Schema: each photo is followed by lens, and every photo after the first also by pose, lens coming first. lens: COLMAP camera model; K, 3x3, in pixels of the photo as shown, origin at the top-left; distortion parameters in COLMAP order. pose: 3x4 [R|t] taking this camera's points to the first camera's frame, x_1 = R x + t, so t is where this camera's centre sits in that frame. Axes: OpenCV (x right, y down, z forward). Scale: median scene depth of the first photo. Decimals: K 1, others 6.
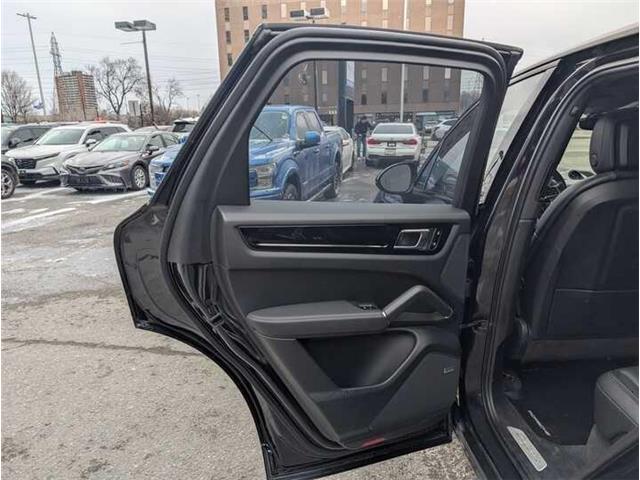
lens RADIAL K [[456.3, 0, 321.6], [0, 456.3, 244.0], [0, 0, 1]] dist [0.026606, -0.021371]
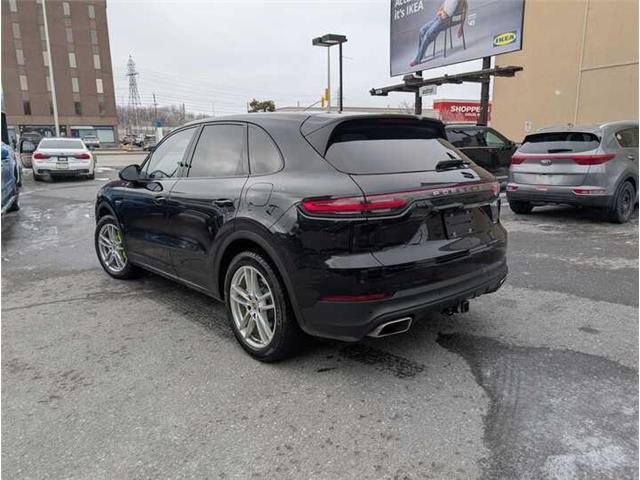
lens RADIAL K [[456.3, 0, 318.9], [0, 456.3, 237.0], [0, 0, 1]] dist [0.026606, -0.021371]
pose [[0.771945, -0.118361, 0.624573, -0.065416], [0.146981, 0.989122, 0.005784, 0.032411], [-0.618464, 0.087335, 0.780945, -0.137129]]
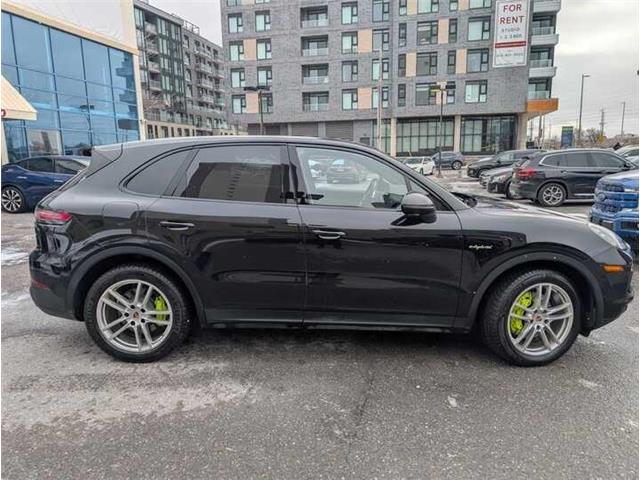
lens RADIAL K [[456.3, 0, 324.4], [0, 456.3, 236.7], [0, 0, 1]] dist [0.026606, -0.021371]
pose [[-0.027408, 0.193851, -0.980648, 0.358067], [-0.225803, 0.954460, 0.194985, -0.041643], [0.973787, 0.226777, 0.017612, 0.113741]]
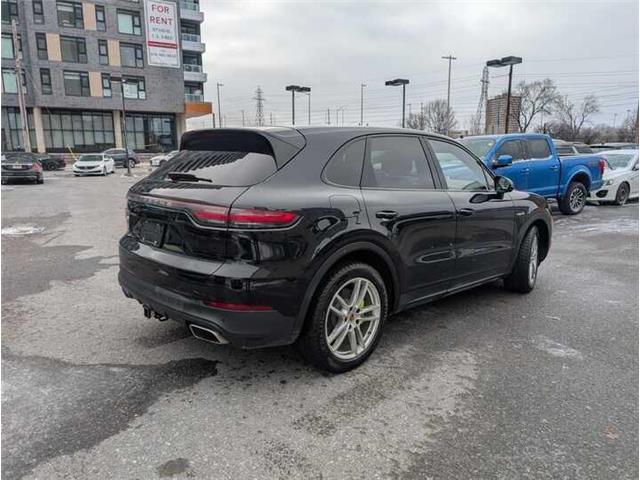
lens RADIAL K [[456.3, 0, 324.5], [0, 456.3, 239.8], [0, 0, 1]] dist [0.026606, -0.021371]
pose [[0.673059, 0.159493, -0.722187, 0.284564], [-0.192768, 0.980550, 0.036897, 0.018201], [0.714026, 0.114380, 0.690713, -0.109855]]
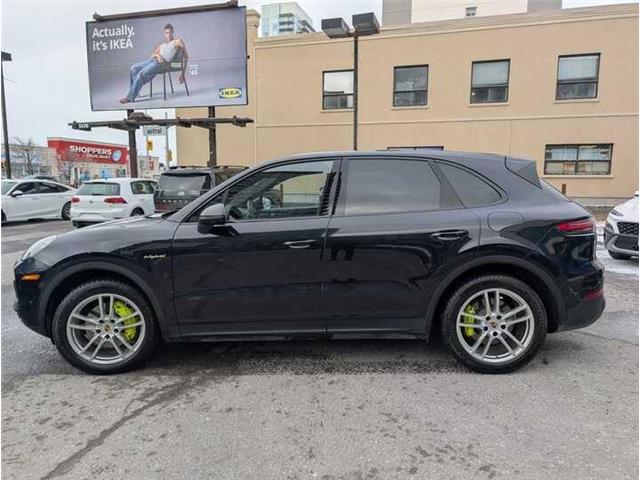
lens RADIAL K [[456.3, 0, 321.1], [0, 456.3, 237.3], [0, 0, 1]] dist [0.026606, -0.021371]
pose [[0.080306, -0.096818, 0.992057, -0.184210], [0.232147, 0.969719, 0.075846, -0.016507], [-0.969360, 0.224212, 0.100350, 0.084400]]
